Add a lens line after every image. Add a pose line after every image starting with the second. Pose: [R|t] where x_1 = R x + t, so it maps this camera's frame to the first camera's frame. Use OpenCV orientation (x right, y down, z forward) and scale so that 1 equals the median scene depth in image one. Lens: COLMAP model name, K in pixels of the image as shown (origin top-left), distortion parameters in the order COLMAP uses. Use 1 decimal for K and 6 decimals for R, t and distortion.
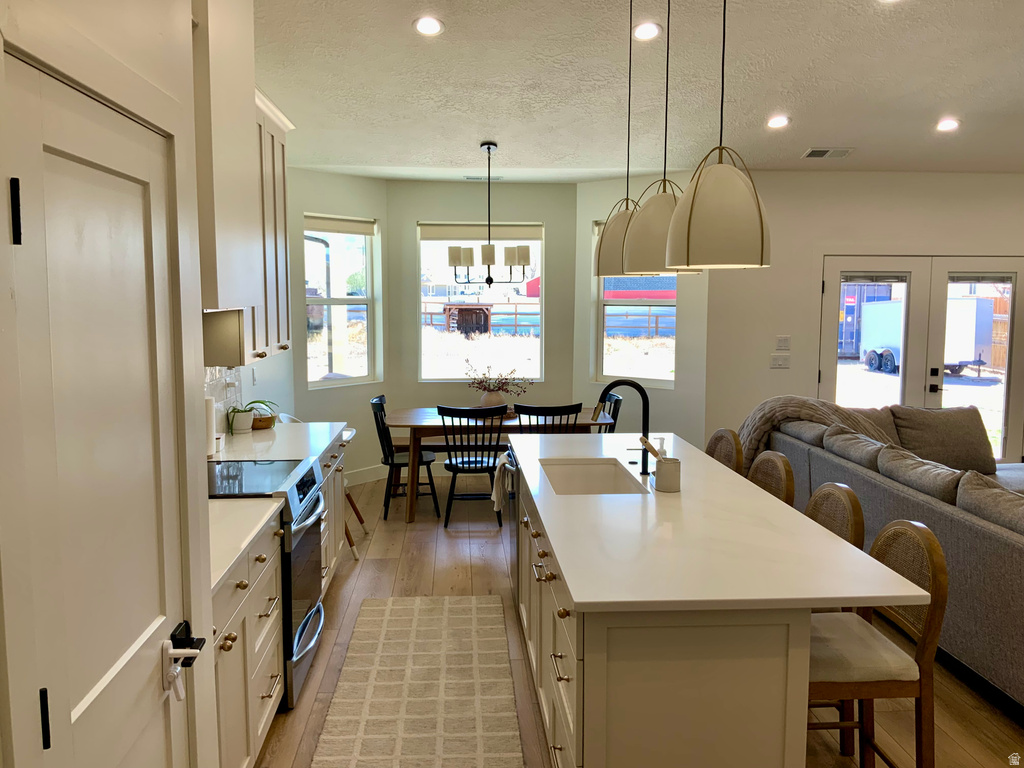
lens RADIAL K [[850.4, 0, 501.7], [0, 850.4, 384.8], [0, 0, 1]] dist [0.077278, -0.135275]
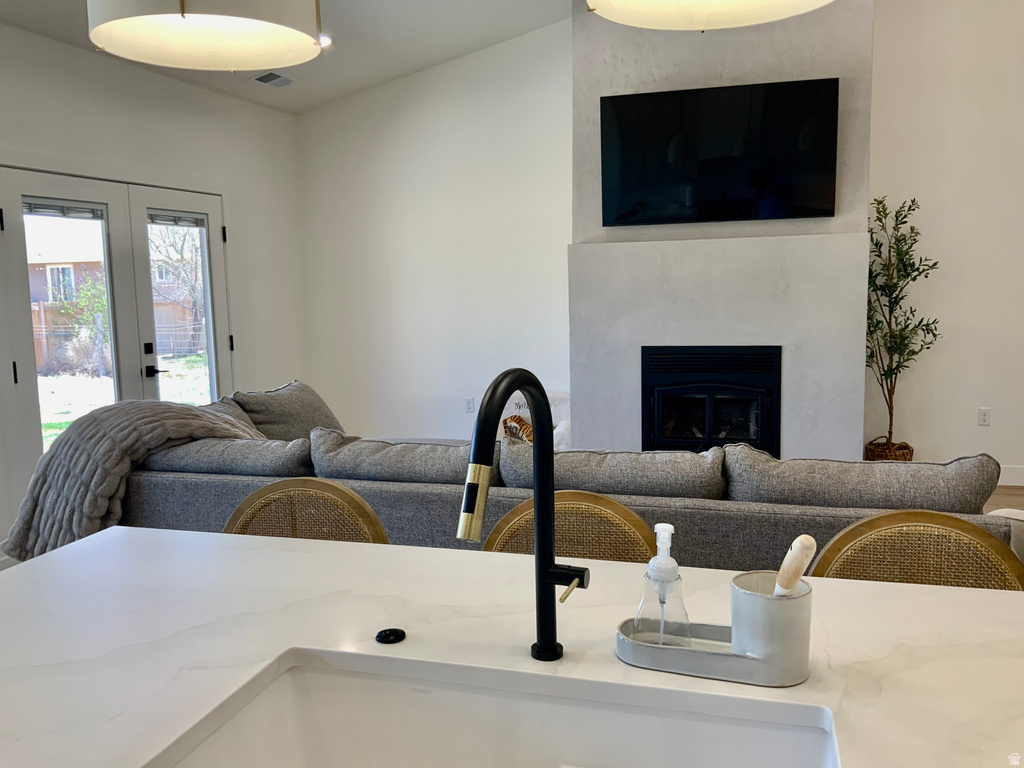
lens RADIAL K [[850.4, 0, 501.7], [0, 850.4, 384.8], [0, 0, 1]] dist [0.077278, -0.135275]
pose [[0.333546, -0.128108, 0.933989, -0.085305], [0.121277, 0.988323, 0.092251, -0.018771], [-0.934900, 0.082501, 0.345188, 0.596184]]
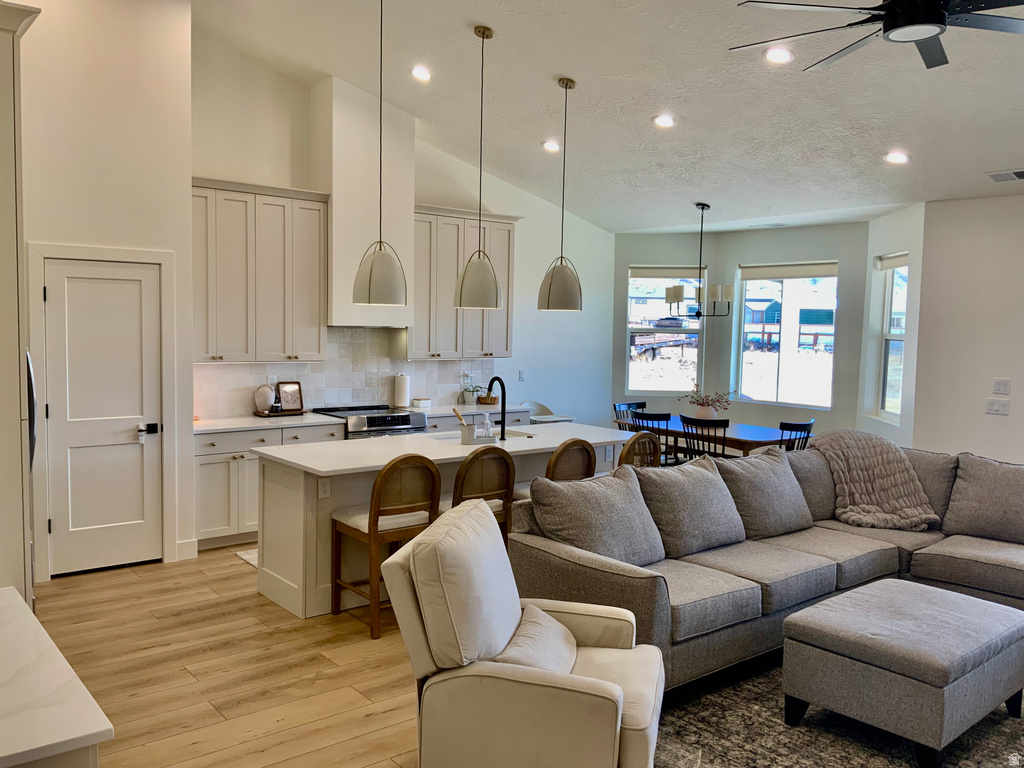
lens RADIAL K [[850.4, 0, 501.7], [0, 850.4, 384.8], [0, 0, 1]] dist [0.077278, -0.135275]
pose [[0.577232, 0.071781, -0.813419, 0.928802], [-0.105730, 0.994314, 0.012714, -0.008338], [0.809706, 0.078664, 0.581539, 0.075347]]
